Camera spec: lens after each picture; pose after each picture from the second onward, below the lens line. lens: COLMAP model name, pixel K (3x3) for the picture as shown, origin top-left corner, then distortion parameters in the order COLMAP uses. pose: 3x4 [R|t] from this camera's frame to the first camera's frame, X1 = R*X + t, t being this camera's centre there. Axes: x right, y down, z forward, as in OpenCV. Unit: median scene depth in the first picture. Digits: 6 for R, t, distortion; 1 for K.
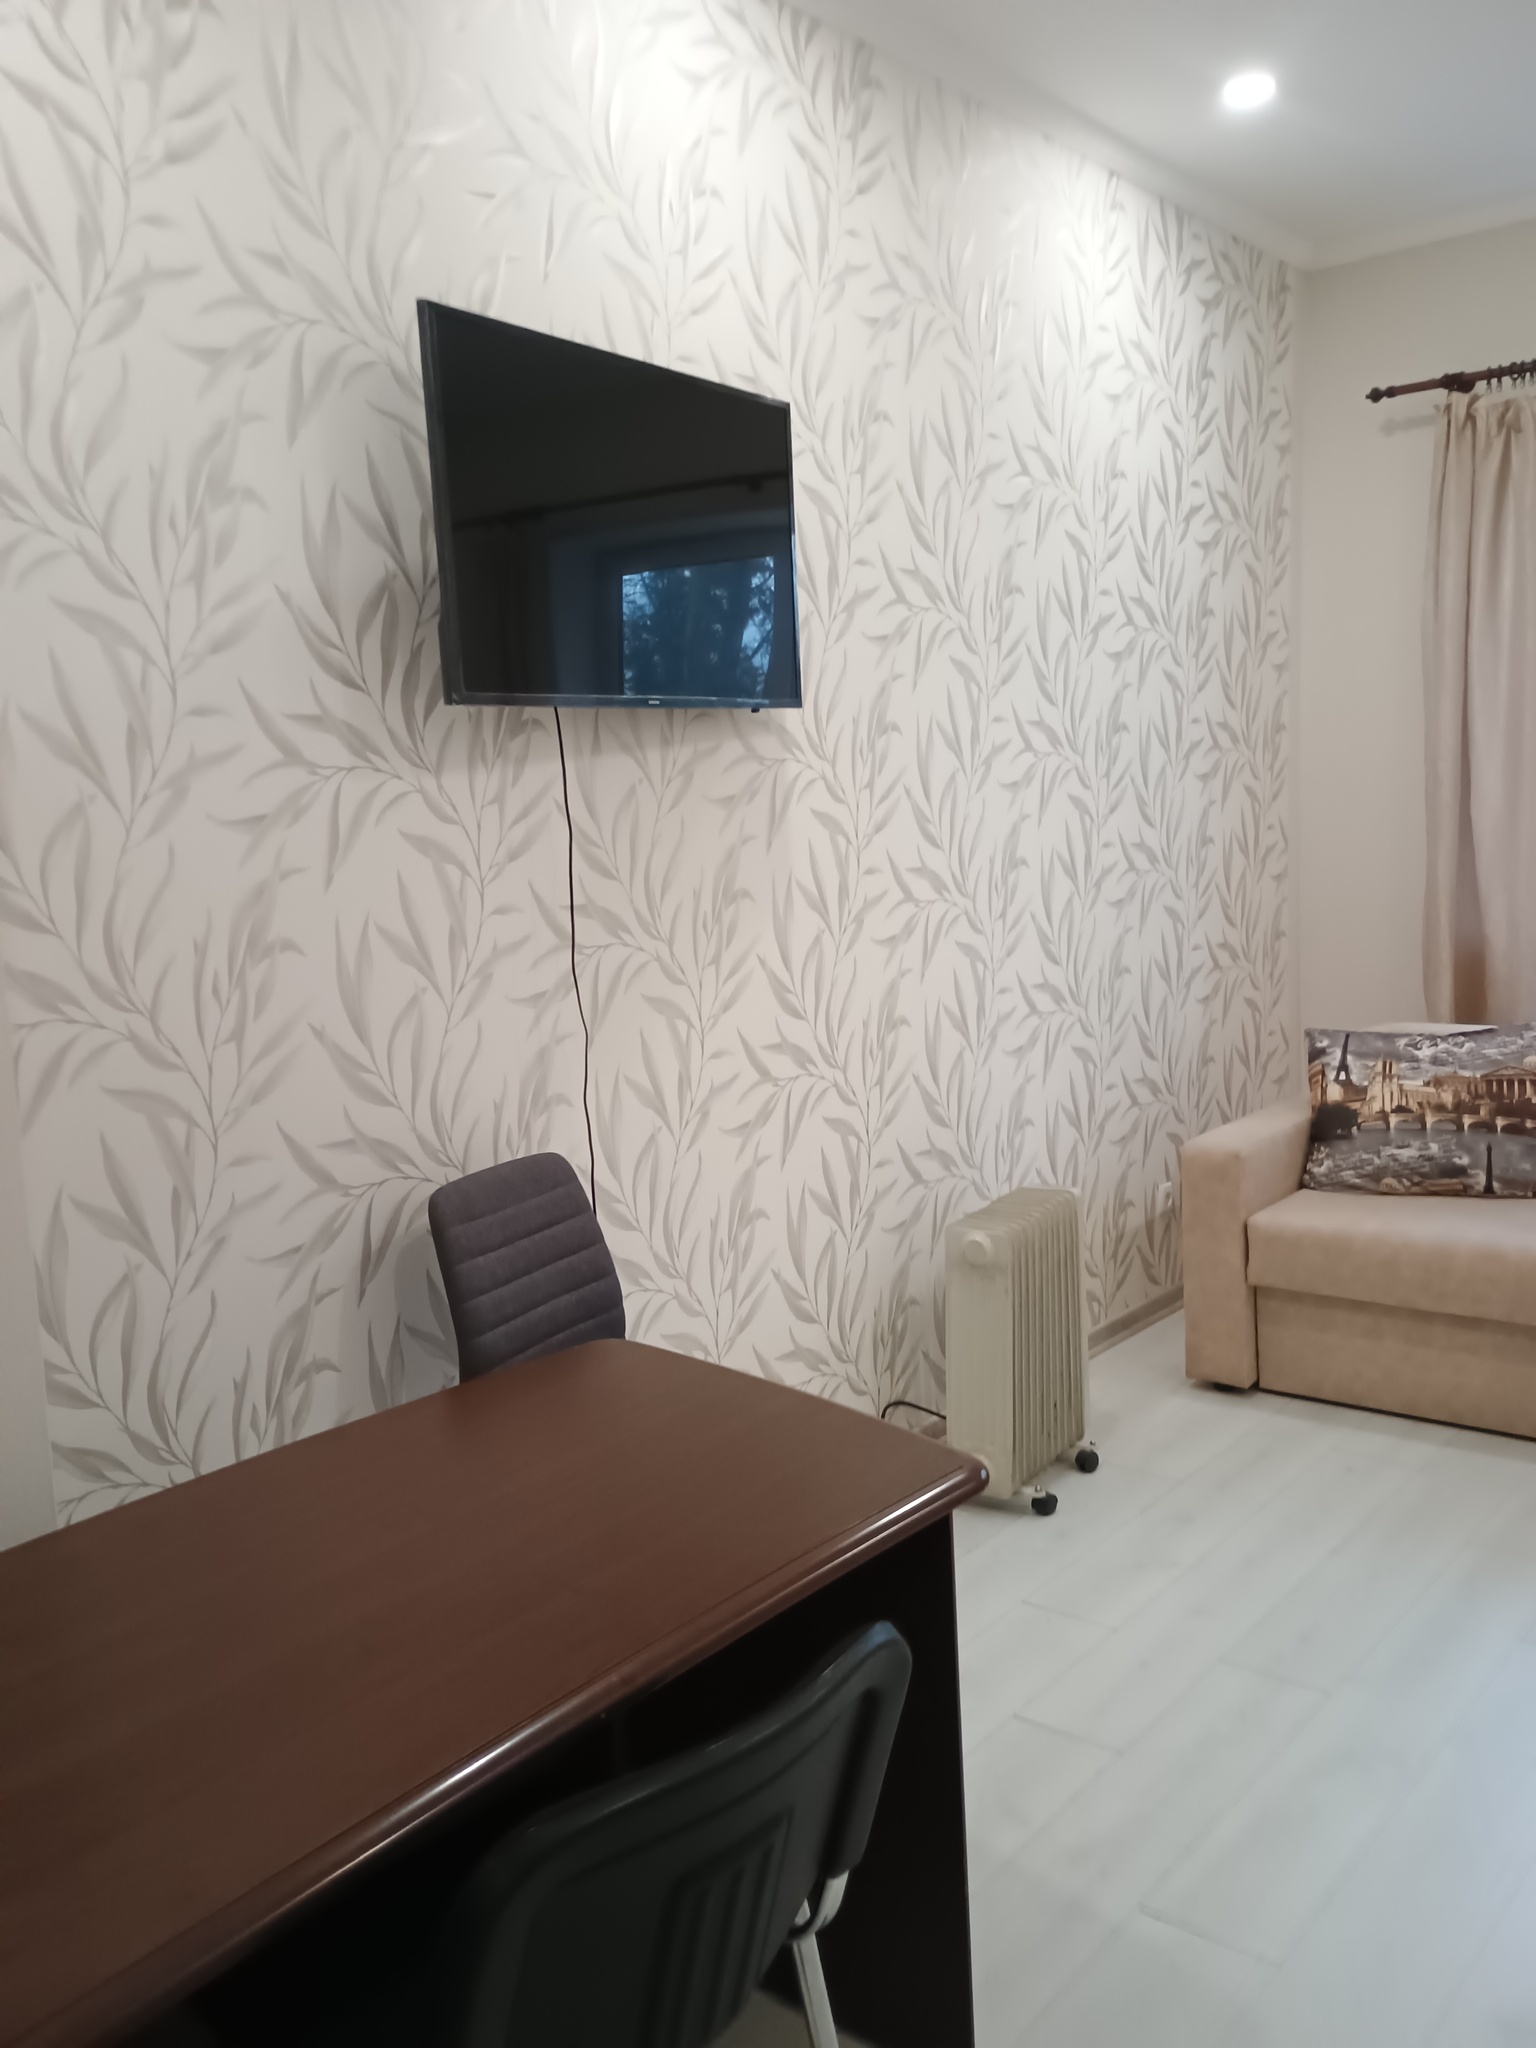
lens RADIAL K [[1734.6, 0, 774.9], [0, 1734.6, 1016.8], [0, 0, 1]] dist [0.055371, -0.012756]
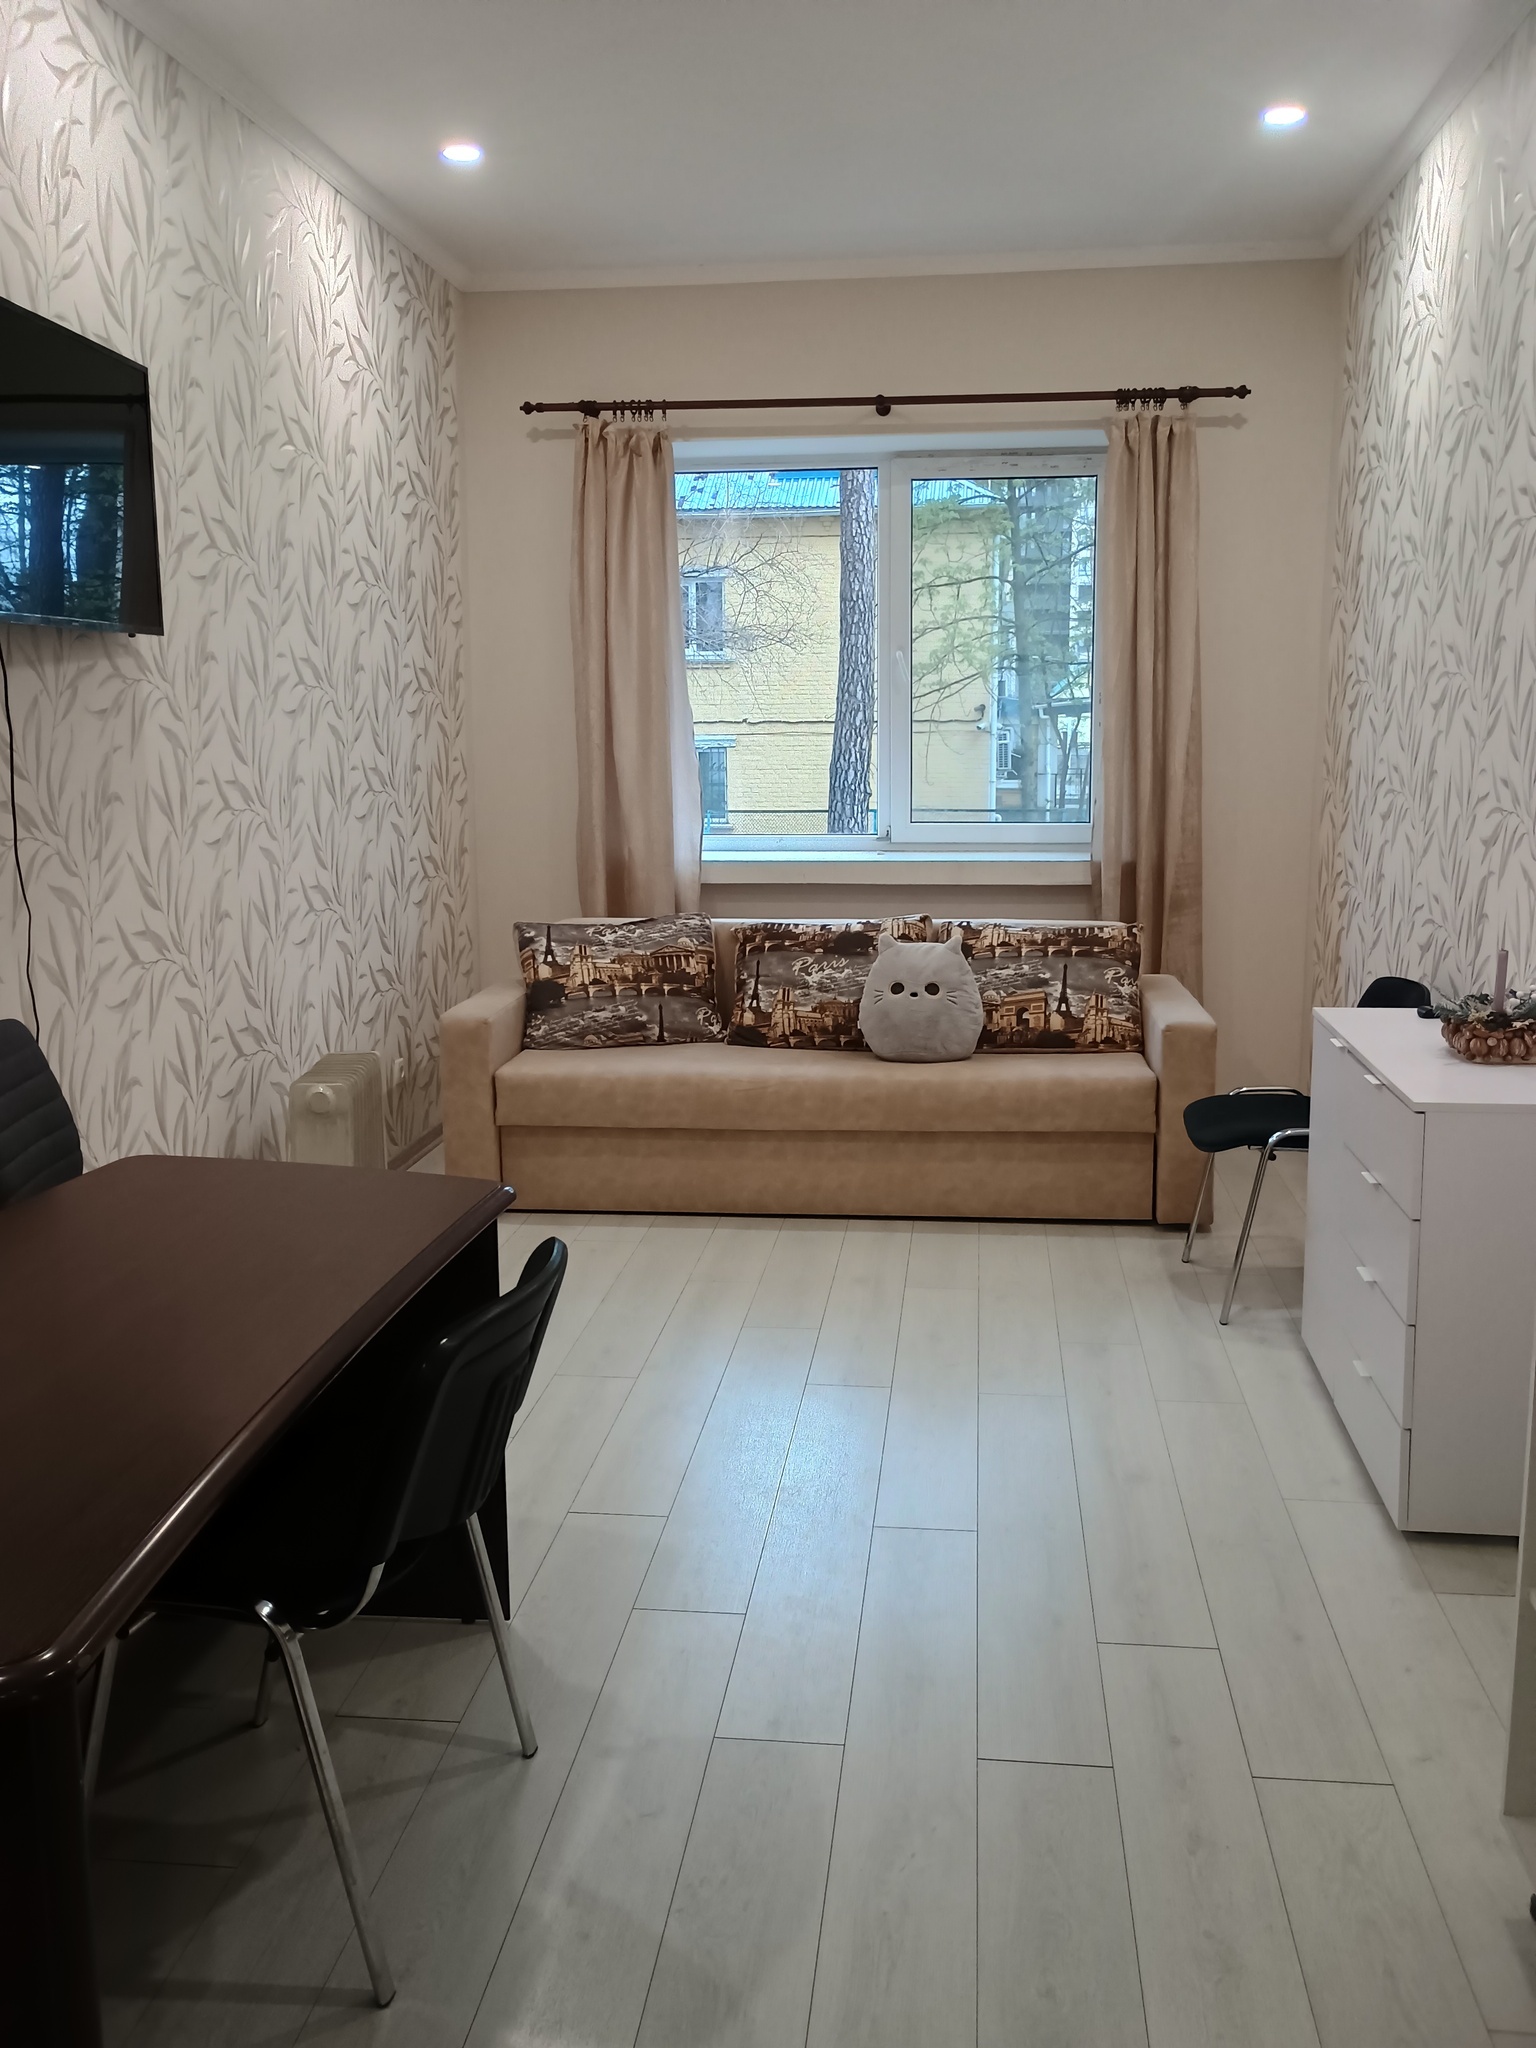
lens RADIAL K [[1742.1, 0, 810.8], [0, 1742.1, 989.0], [0, 0, 1]] dist [0.093214, -0.090794]
pose [[0.837500, -0.042347, 0.544793, -0.208634], [0.033635, 0.999097, 0.025953, 0.030243], [-0.545400, -0.003412, 0.838169, -0.162162]]
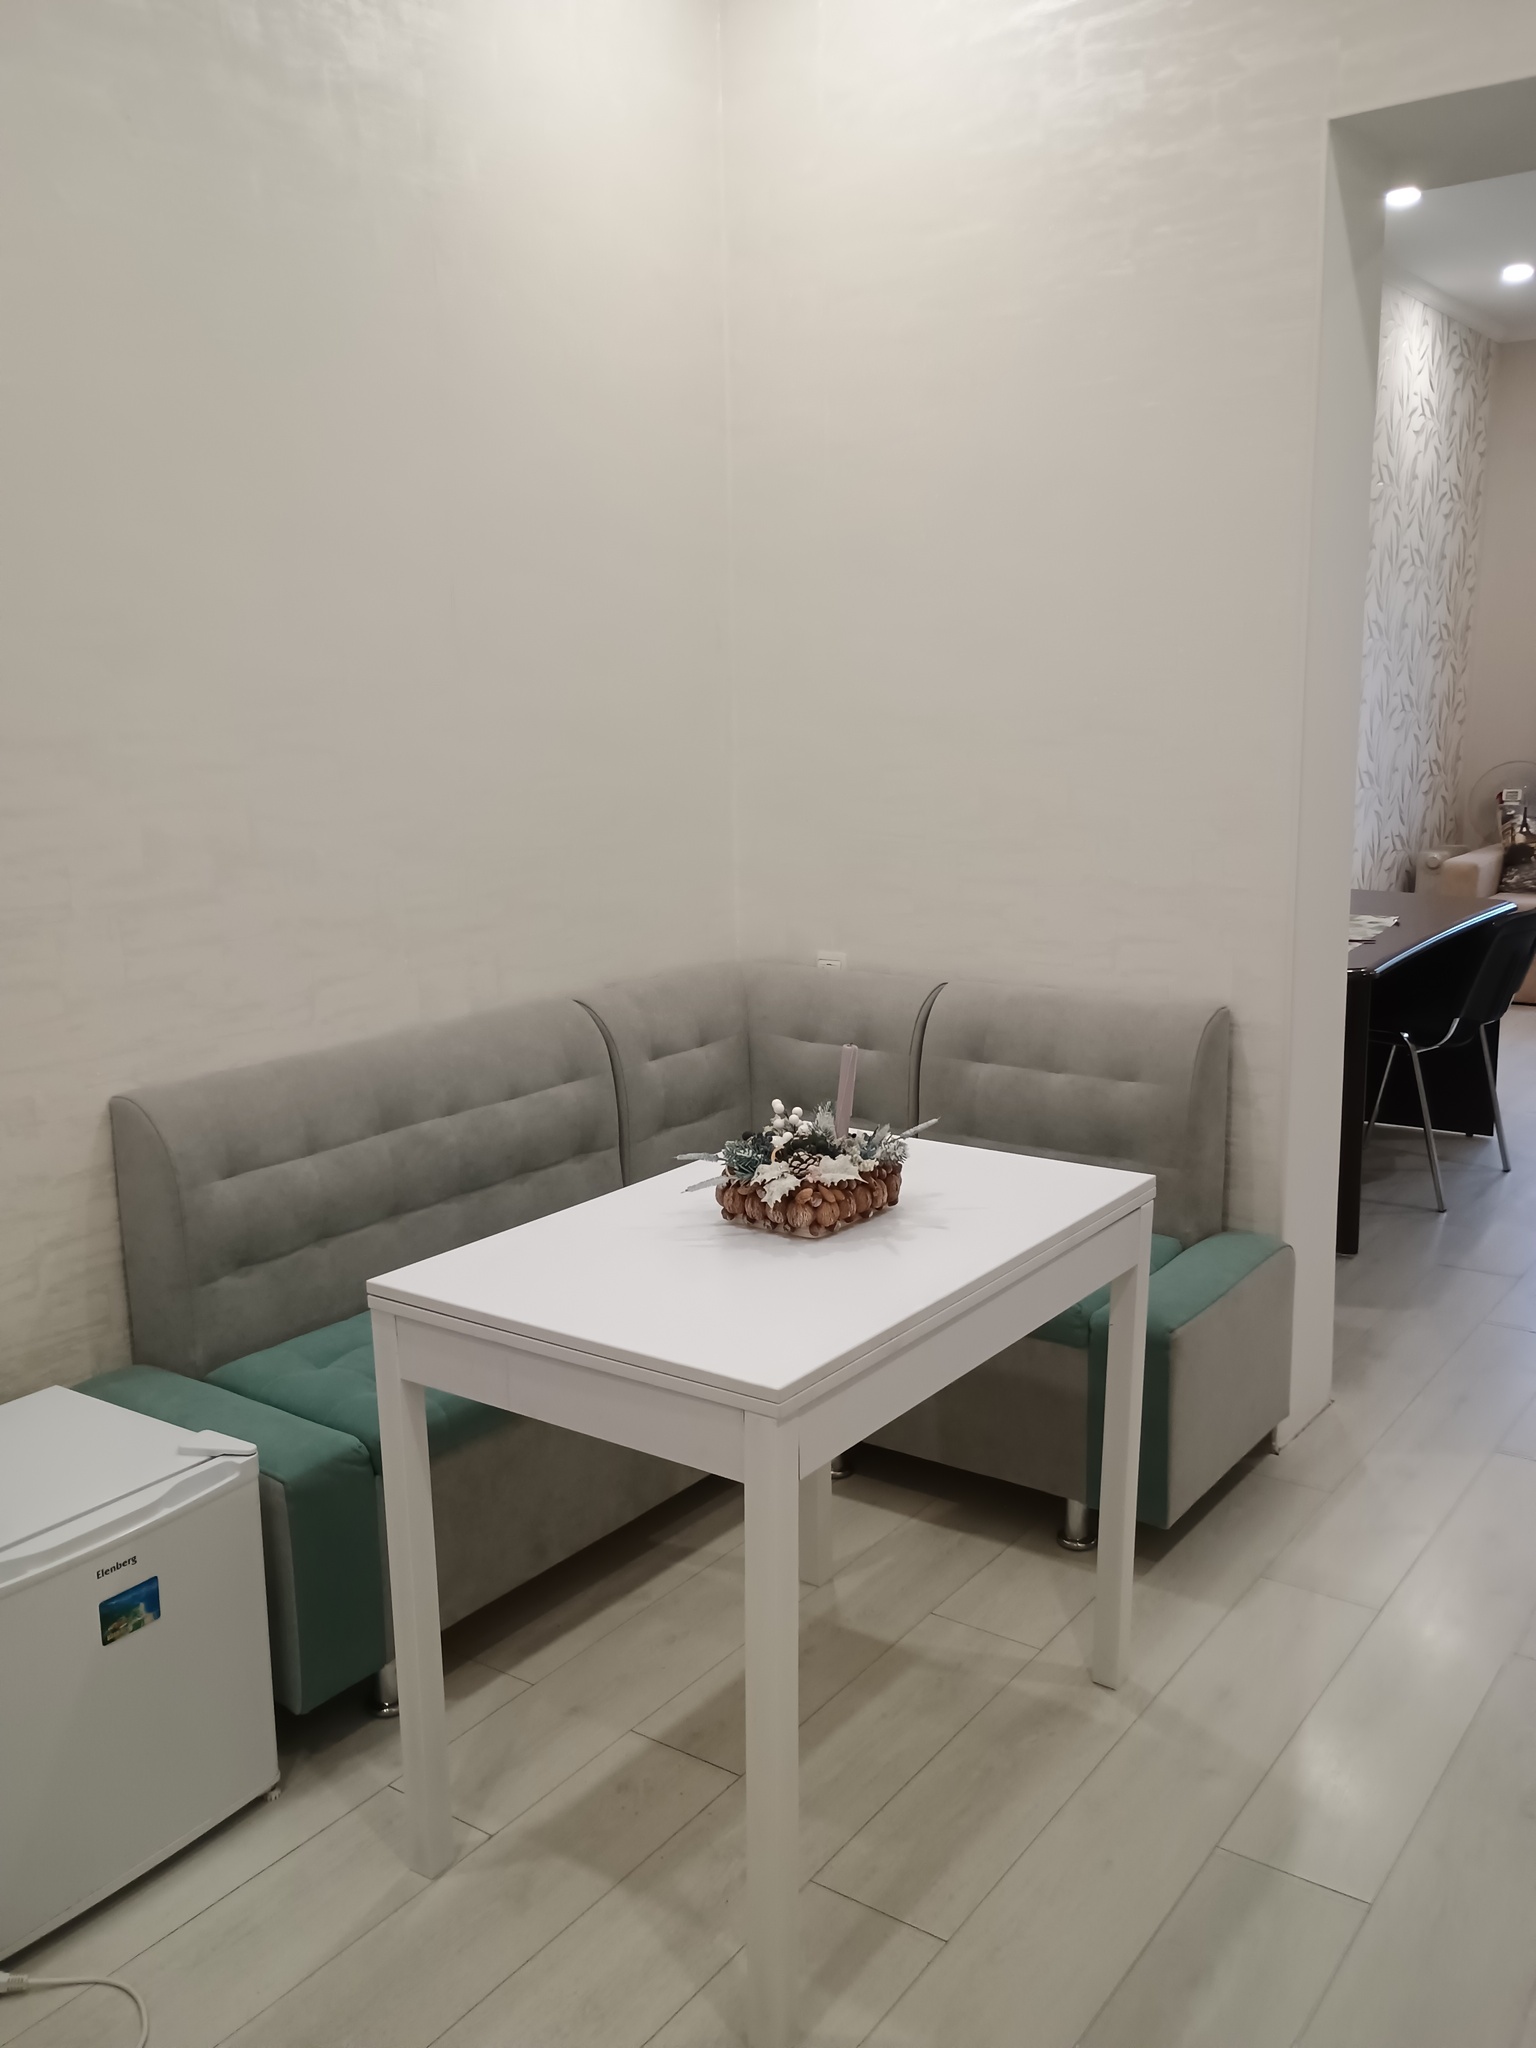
lens RADIAL K [[1731.6, 0, 772.6], [0, 1731.6, 1033.2], [0, 0, 1]] dist [0.077065, -0.094645]
pose [[0.998782, 0.015424, 0.046860, -0.524486], [-0.018602, 0.997501, 0.068158, 0.135775], [-0.045691, -0.068947, 0.996573, -0.758598]]
